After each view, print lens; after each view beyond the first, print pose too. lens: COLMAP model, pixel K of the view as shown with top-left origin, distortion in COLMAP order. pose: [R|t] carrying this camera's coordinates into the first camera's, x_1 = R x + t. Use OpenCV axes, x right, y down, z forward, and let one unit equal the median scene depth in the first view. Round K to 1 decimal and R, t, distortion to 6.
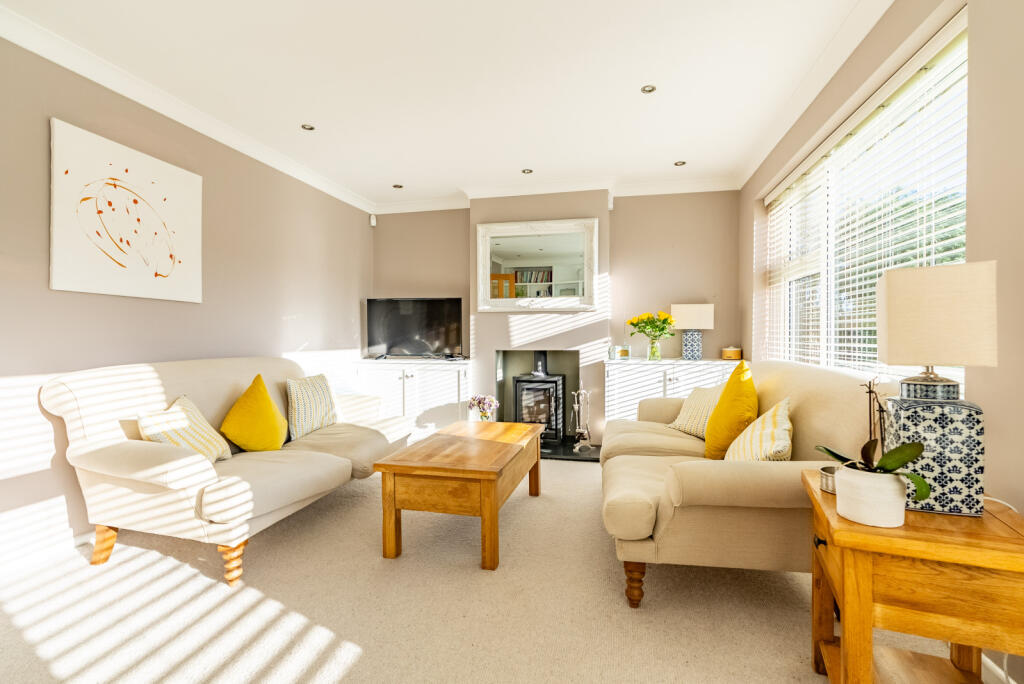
lens RADIAL K [[471.7, 0, 515.3], [0, 471.7, 341.8], [0, 0, 1]] dist [-0.000753, 0.000974]
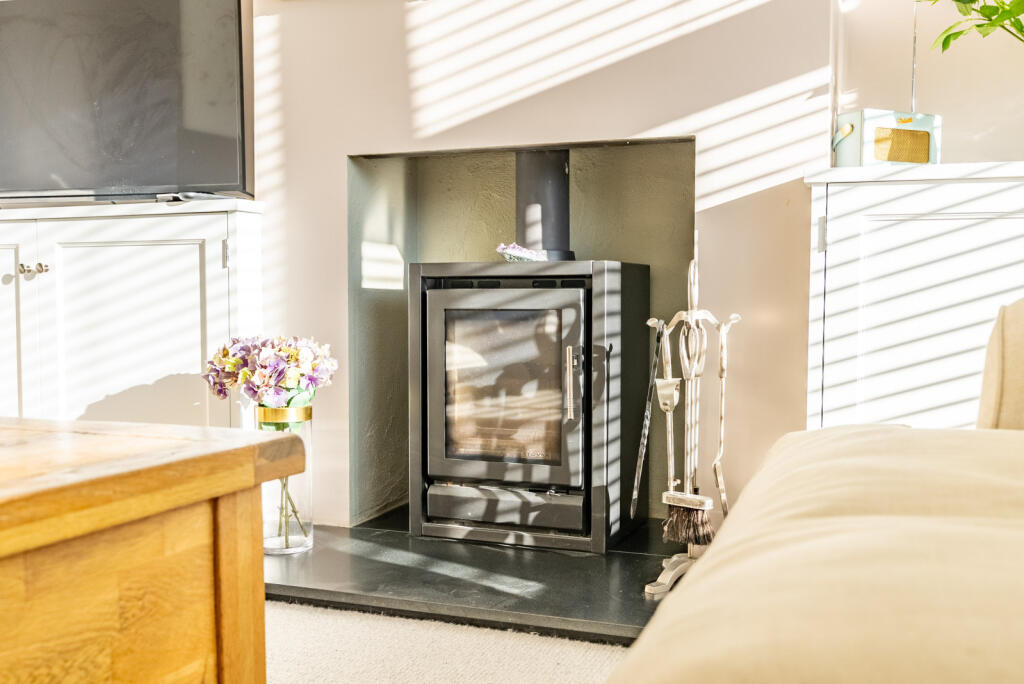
lens RADIAL K [[1065.3, 0, 512.0], [0, 1065.3, 342.0], [0, 0, 1]] dist [-0.002163, 0.005615]
pose [[0.991077, 0.009356, -0.132959, 0.118412], [-0.003559, 0.999035, 0.043774, 0.092331], [0.133240, -0.042910, 0.990154, 0.492705]]
